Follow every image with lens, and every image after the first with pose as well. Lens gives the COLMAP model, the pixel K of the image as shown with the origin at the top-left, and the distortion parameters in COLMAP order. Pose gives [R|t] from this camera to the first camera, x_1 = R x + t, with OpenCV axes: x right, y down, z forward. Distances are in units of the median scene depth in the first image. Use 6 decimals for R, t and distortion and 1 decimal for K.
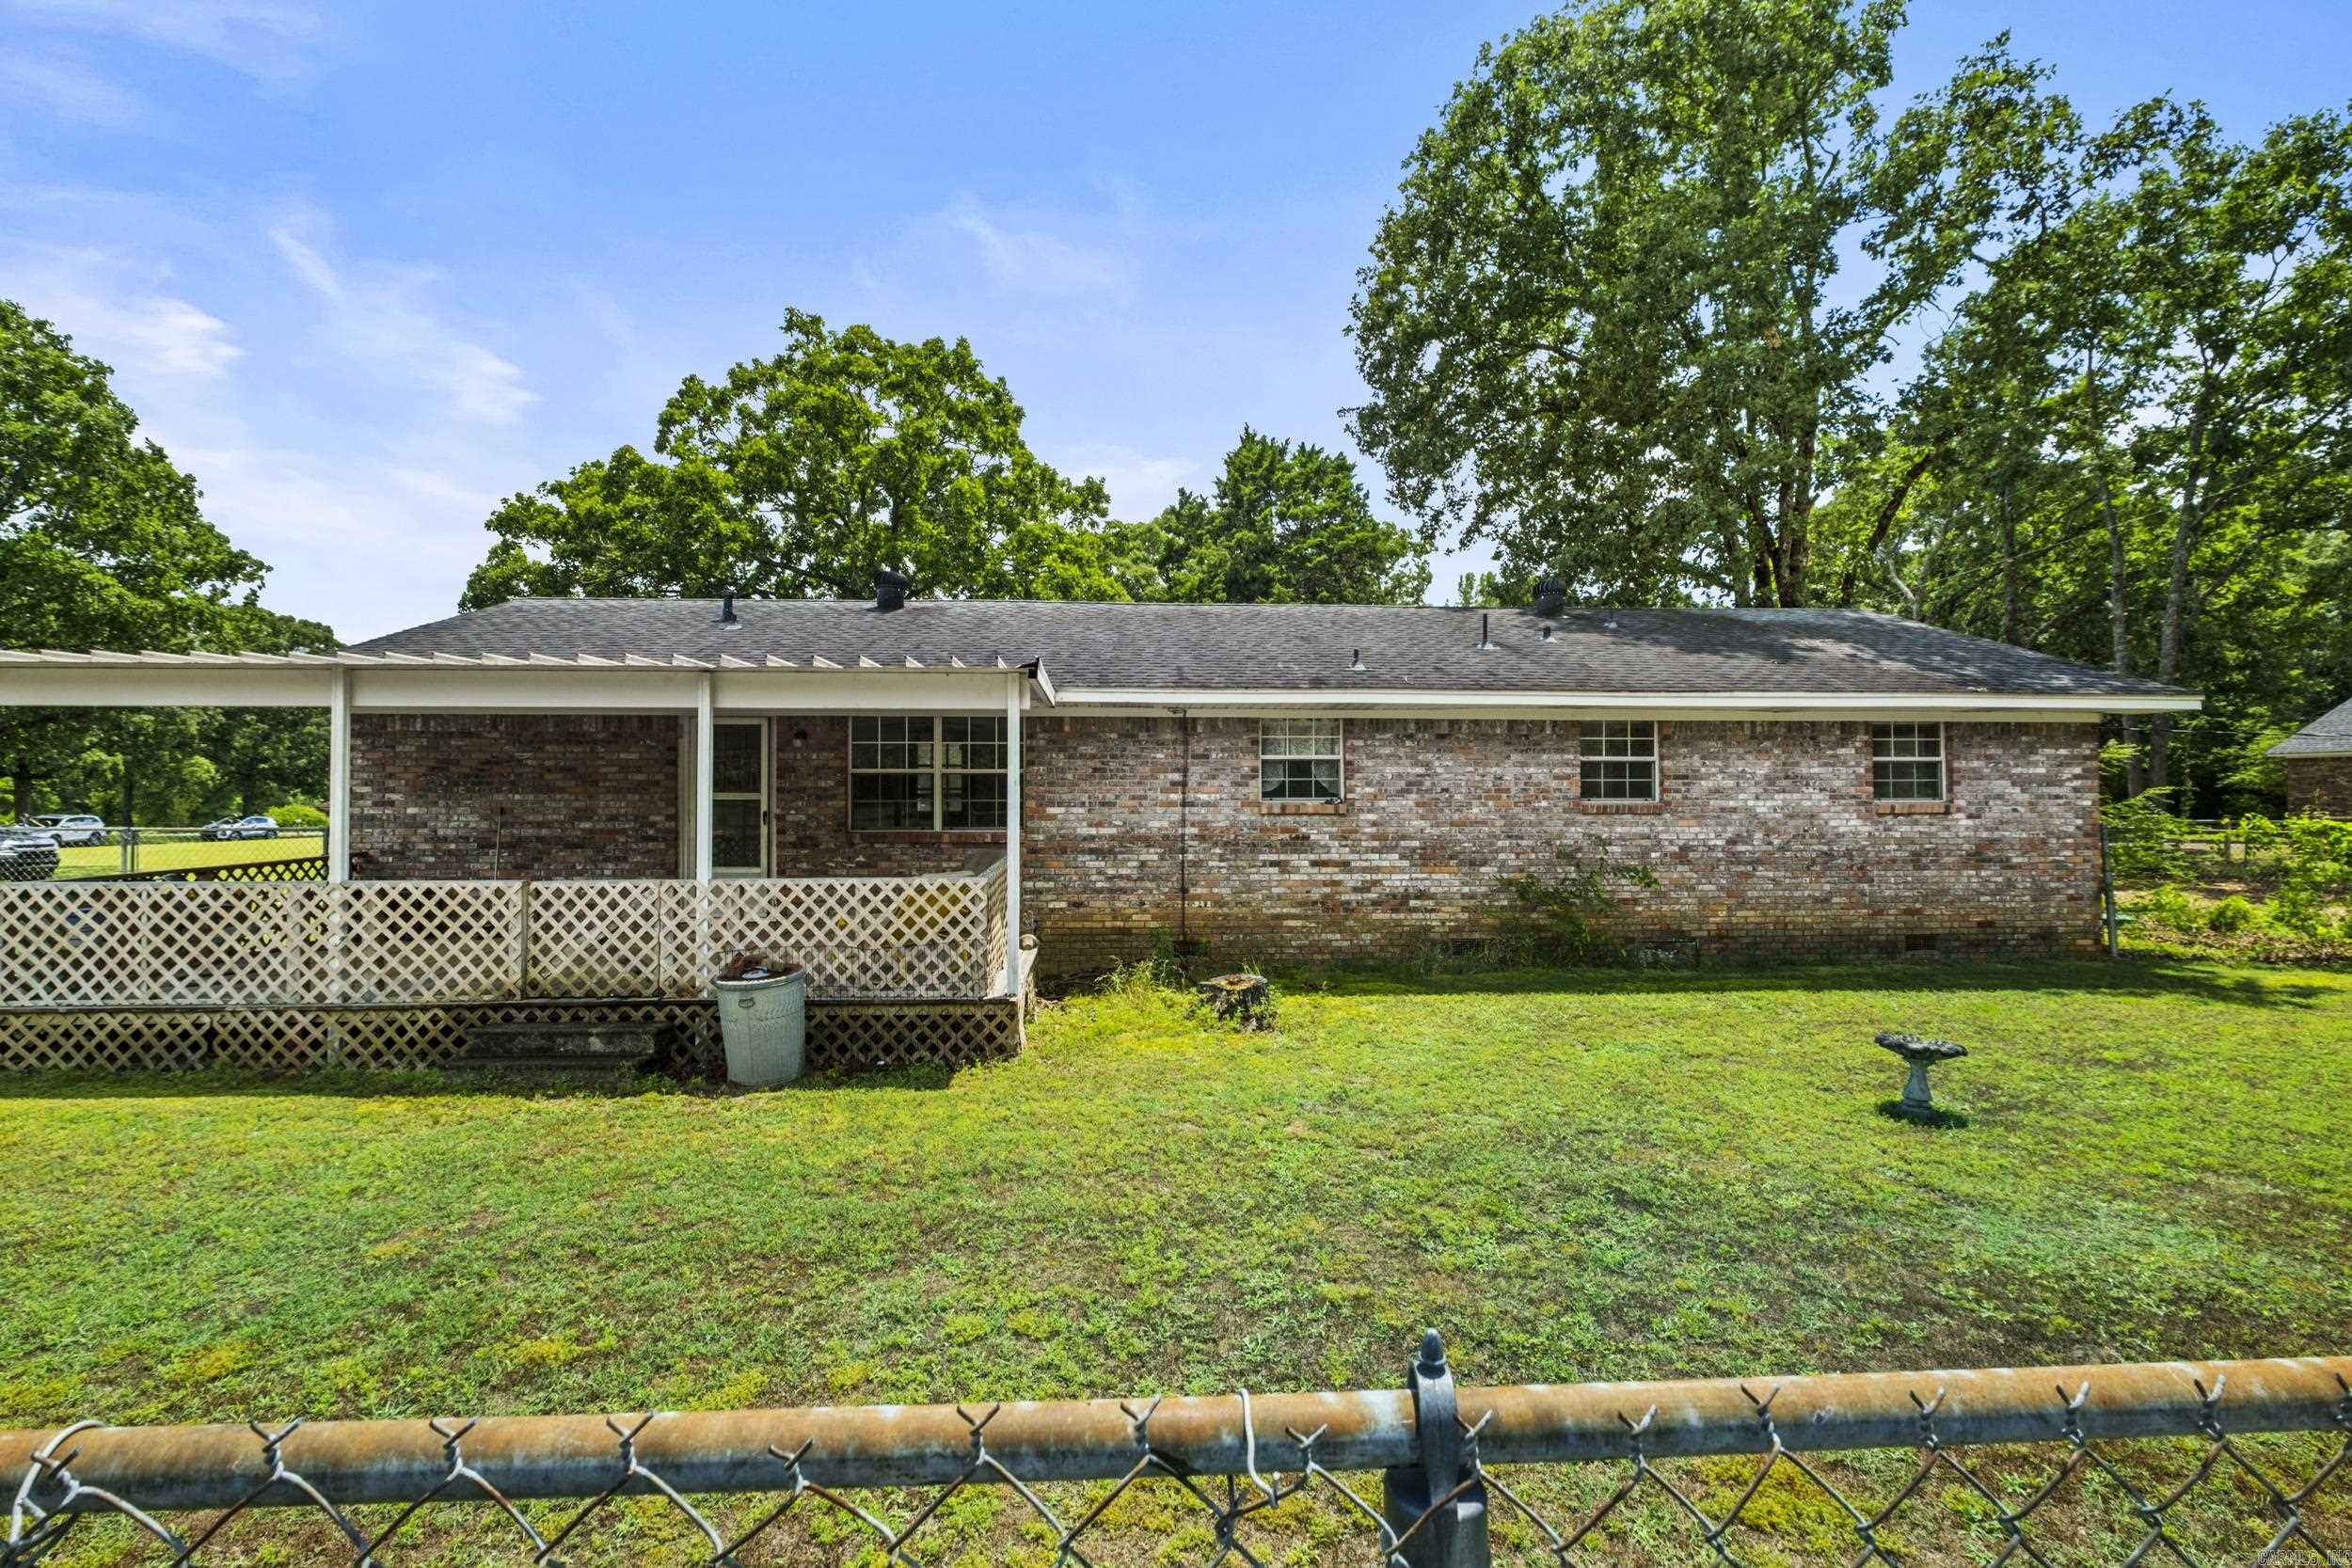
lens RADIAL K [[1021.9, 0, 1161.8], [0, 1021.9, 762.7], [0, 0, 1]] dist [0.002433, 0.000804]
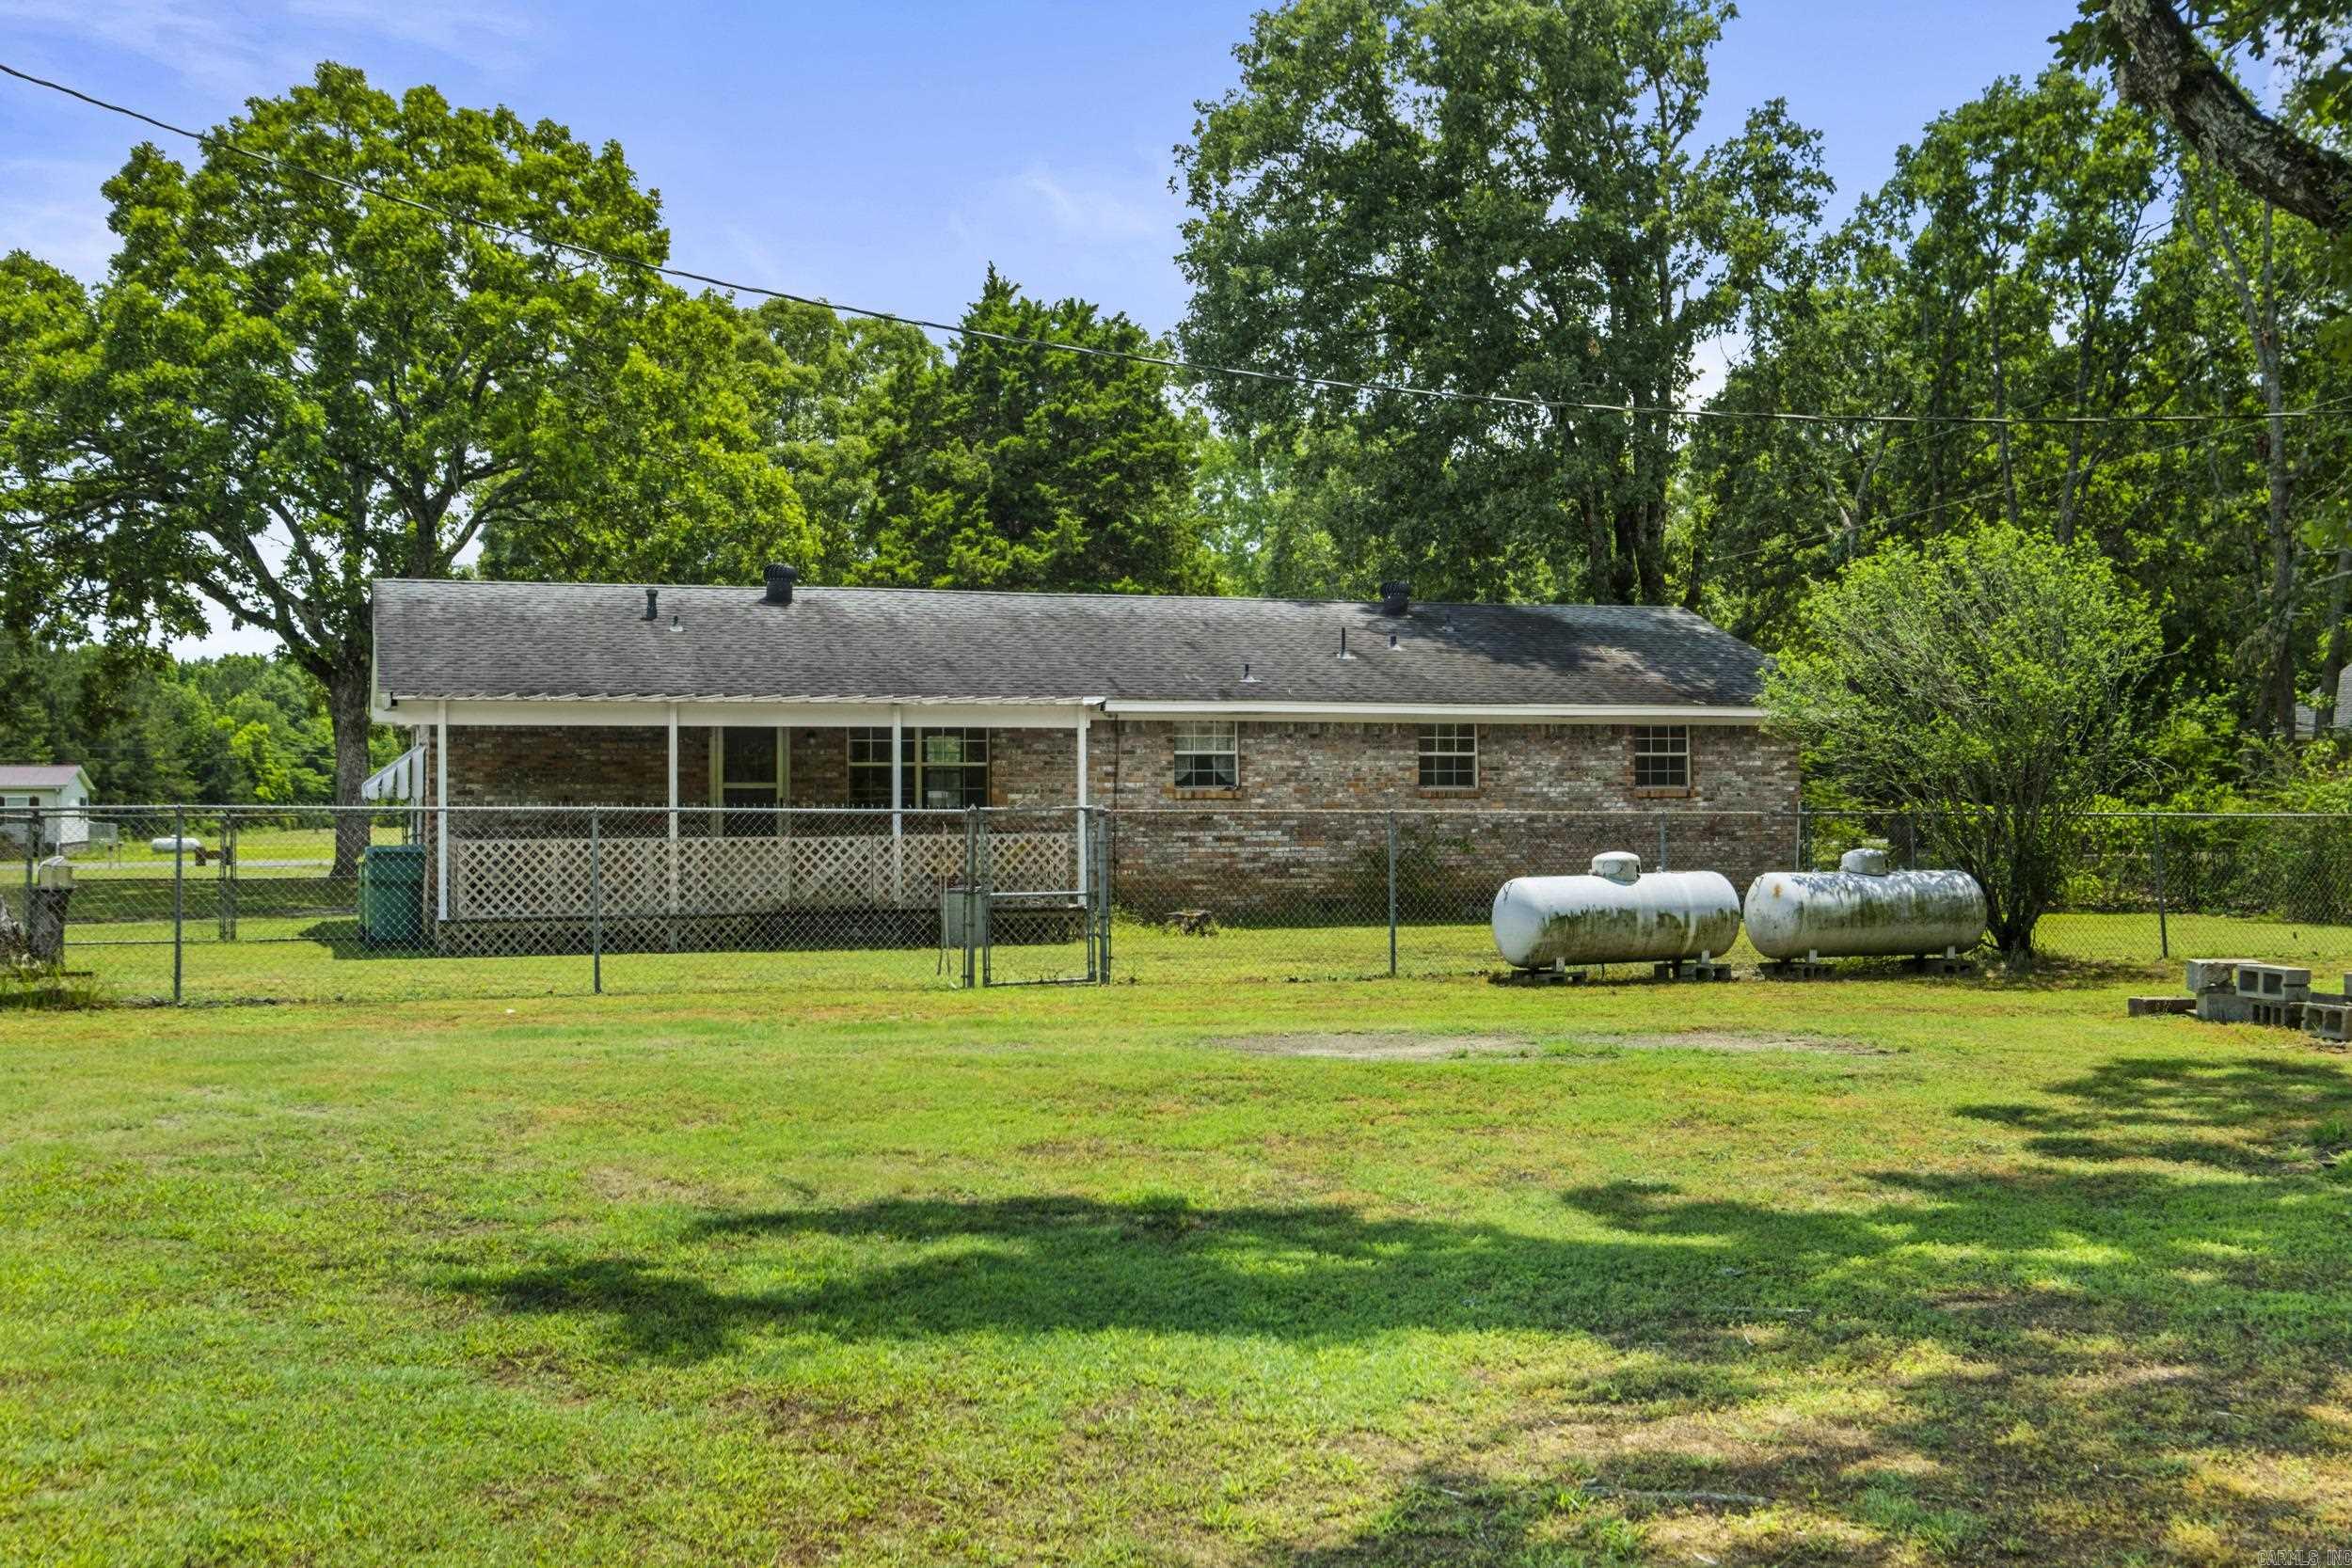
lens RADIAL K [[2442.4, 0, 1172.6], [0, 2442.4, 770.7], [0, 0, 1]] dist [0.104460, 0.000000]
pose [[0.962438, -0.001529, 0.271497, -0.722846], [-0.003385, 0.999839, 0.017631, -0.036832], [-0.271480, -0.017888, 0.962278, -1.875854]]
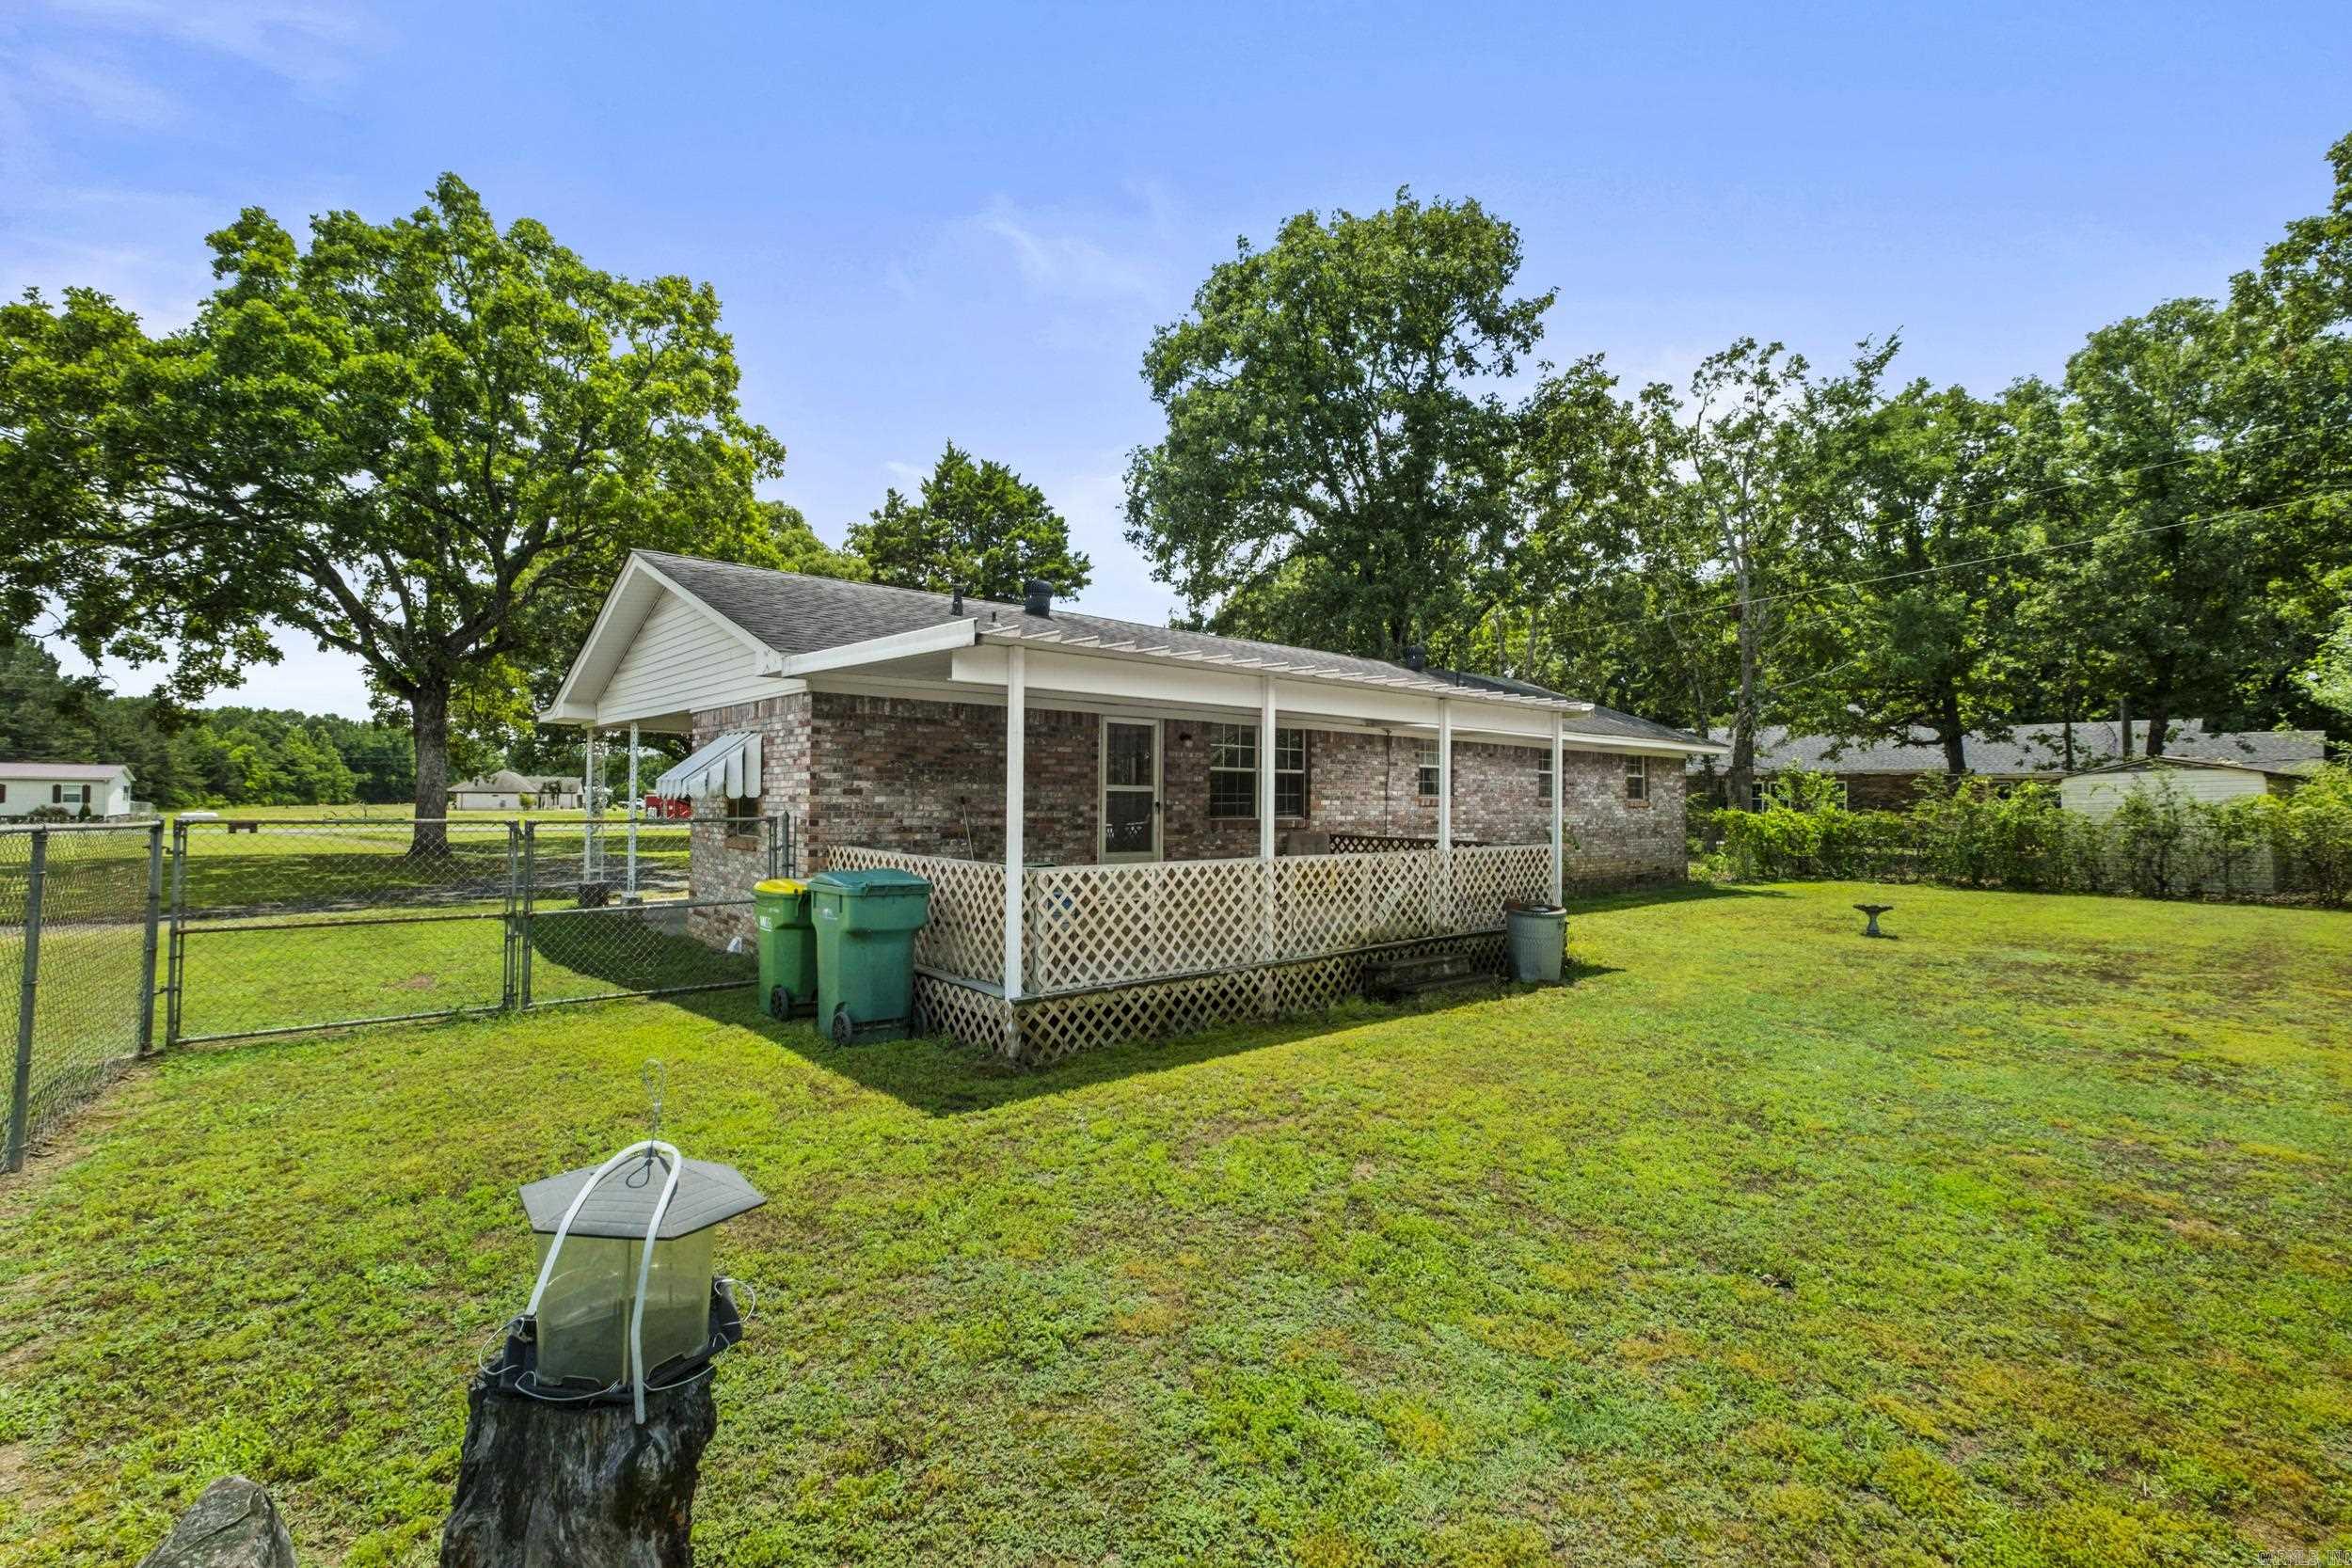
lens RADIAL K [[1021.9, 0, 1177.0], [0, 1021.9, 783.8], [0, 0, 1]] dist [0.002433, 0.000804]
pose [[0.786295, 0.015472, 0.617657, -1.066745], [-0.027125, 0.999587, 0.009491, 0.015854], [-0.617255, -0.024216, 0.786390, 0.100160]]
